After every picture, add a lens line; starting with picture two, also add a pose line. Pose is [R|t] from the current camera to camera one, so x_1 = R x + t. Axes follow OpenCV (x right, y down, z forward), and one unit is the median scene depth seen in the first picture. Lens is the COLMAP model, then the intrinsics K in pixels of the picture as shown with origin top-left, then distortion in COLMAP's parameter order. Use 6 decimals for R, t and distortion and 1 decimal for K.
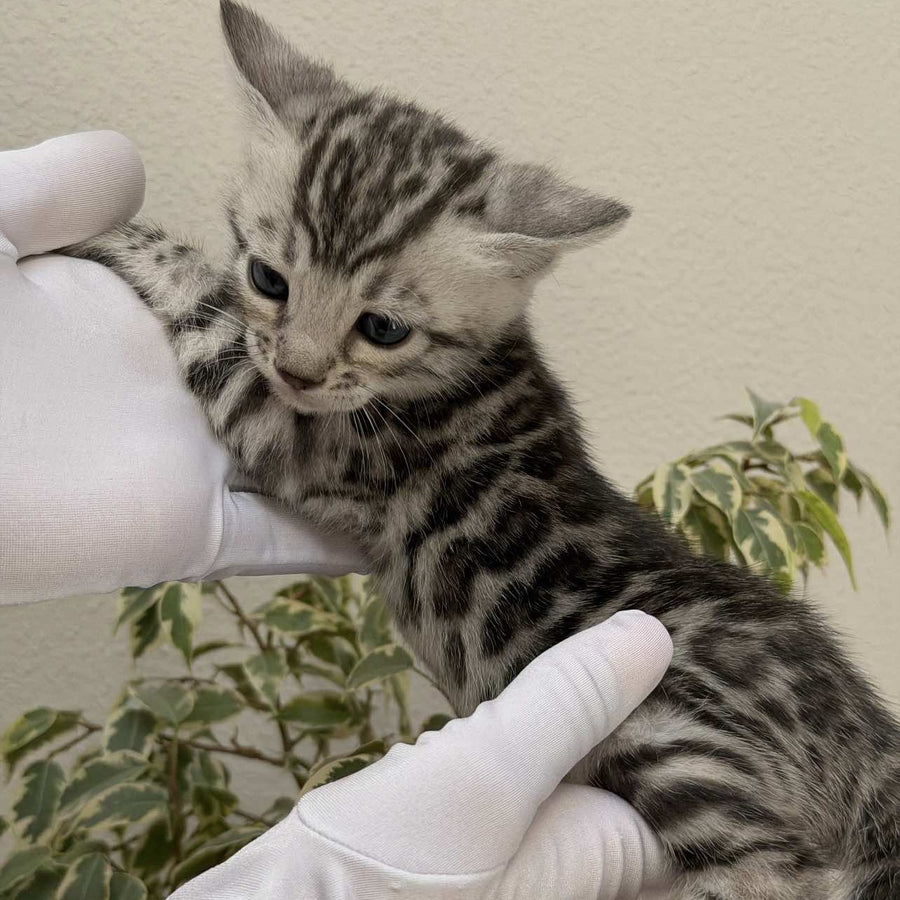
lens RADIAL K [[1845.5, 0, 450.0], [0, 1845.5, 559.4], [0, 0, 1]] dist [0.079422, 0.097619]
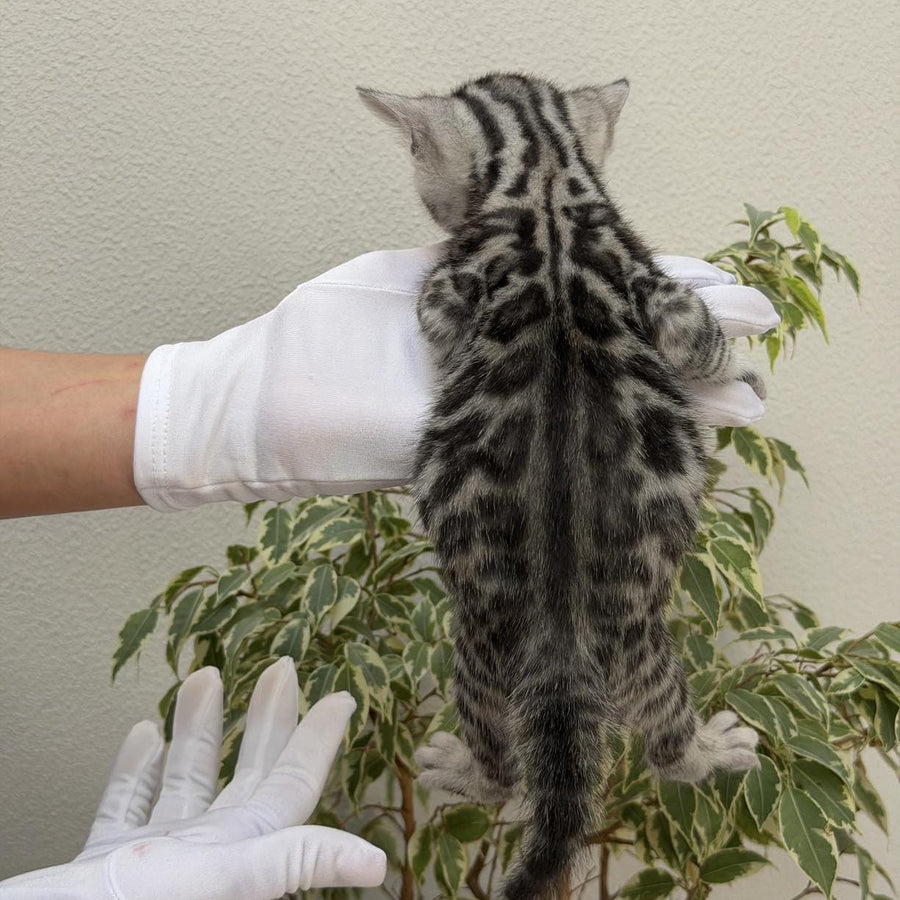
lens RADIAL K [[1836.0, 0, 517.1], [0, 1836.0, 449.7], [0, 0, 1]] dist [0.113152, -0.336343]
pose [[0.996546, -0.080330, -0.021074, 0.004751], [0.081820, 0.993155, 0.083363, -0.042662], [0.014233, -0.084800, 0.996296, -0.439827]]
